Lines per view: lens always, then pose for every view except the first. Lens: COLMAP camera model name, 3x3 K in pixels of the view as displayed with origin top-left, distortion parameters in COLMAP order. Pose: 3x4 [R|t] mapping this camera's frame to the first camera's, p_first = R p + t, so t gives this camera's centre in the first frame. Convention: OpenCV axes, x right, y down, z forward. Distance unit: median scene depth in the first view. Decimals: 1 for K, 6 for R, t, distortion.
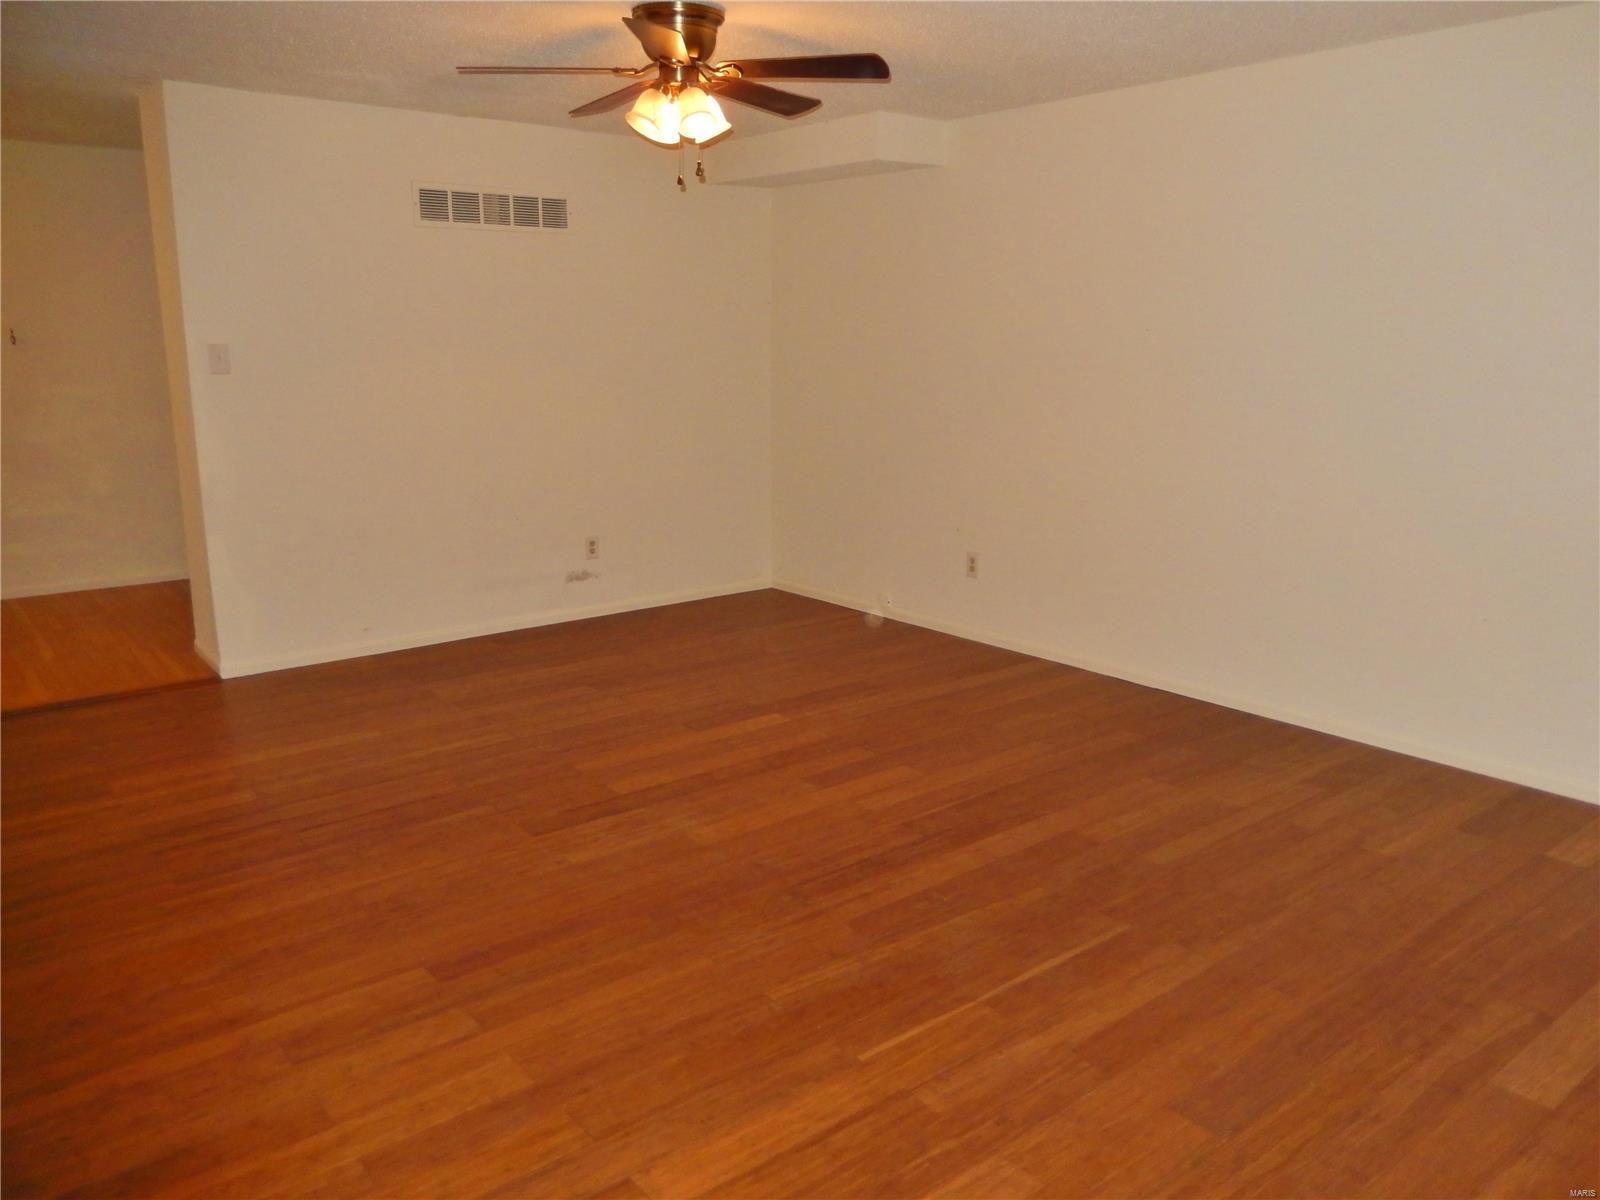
lens RADIAL K [[1229.5, 0, 800.0], [0, 1229.5, 600.0], [0, 0, 1]] dist [-0.005732, -0.001905]
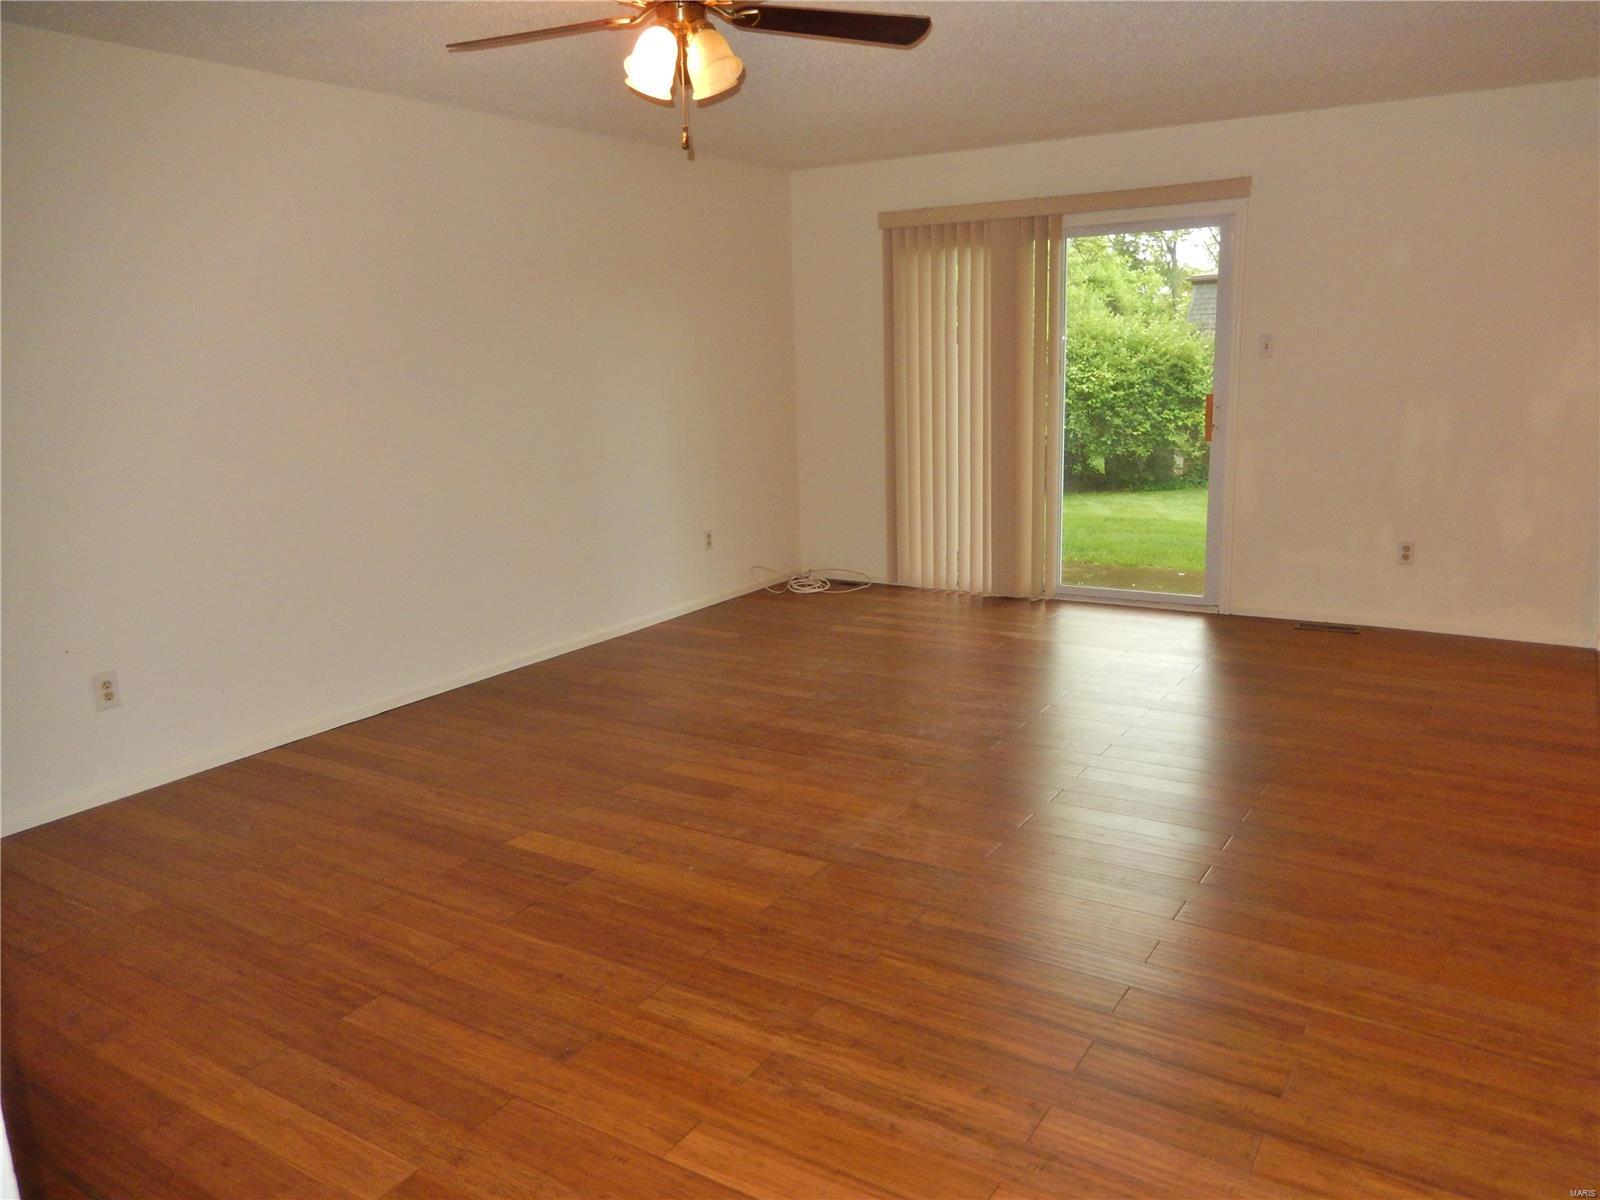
lens RADIAL K [[1154.0, 0, 800.0], [0, 1154.0, 600.0], [0, 0, 1]] dist [0.005879, 0.001374]
pose [[-0.329729, -0.182392, 0.926289, -0.801685], [0.229430, 0.936265, 0.266026, -0.220451], [-0.915773, 0.300235, -0.266867, 1.100123]]
